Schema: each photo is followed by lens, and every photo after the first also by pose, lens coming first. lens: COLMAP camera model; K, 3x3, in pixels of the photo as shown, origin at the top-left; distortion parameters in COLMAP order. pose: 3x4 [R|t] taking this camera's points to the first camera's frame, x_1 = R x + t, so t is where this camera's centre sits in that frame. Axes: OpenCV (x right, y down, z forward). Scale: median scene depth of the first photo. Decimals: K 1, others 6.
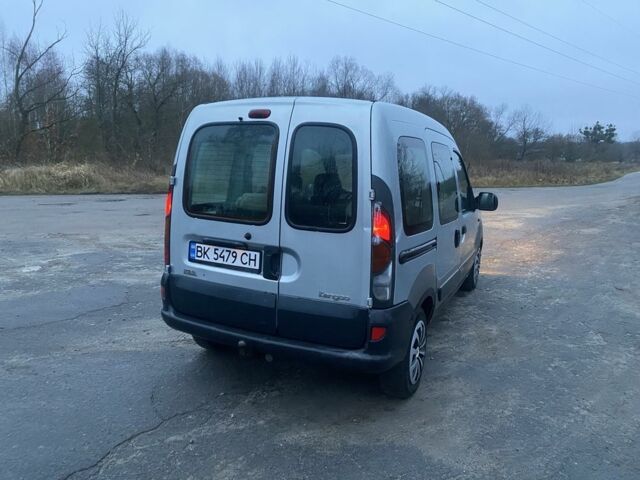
lens RADIAL K [[503.5, 0, 320.0], [0, 503.5, 240.0], [0, 0, 1]] dist [0.011547, -0.001395]
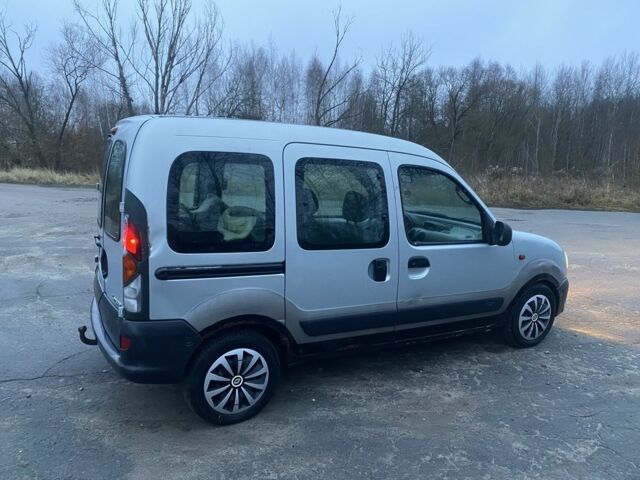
lens RADIAL K [[503.5, 0, 320.0], [0, 503.5, 240.0], [0, 0, 1]] dist [0.011547, -0.001395]
pose [[0.804472, 0.102521, -0.585076, 0.642221], [-0.115056, 0.993233, 0.015841, -0.053416], [0.582741, 0.054573, 0.810824, 0.245474]]
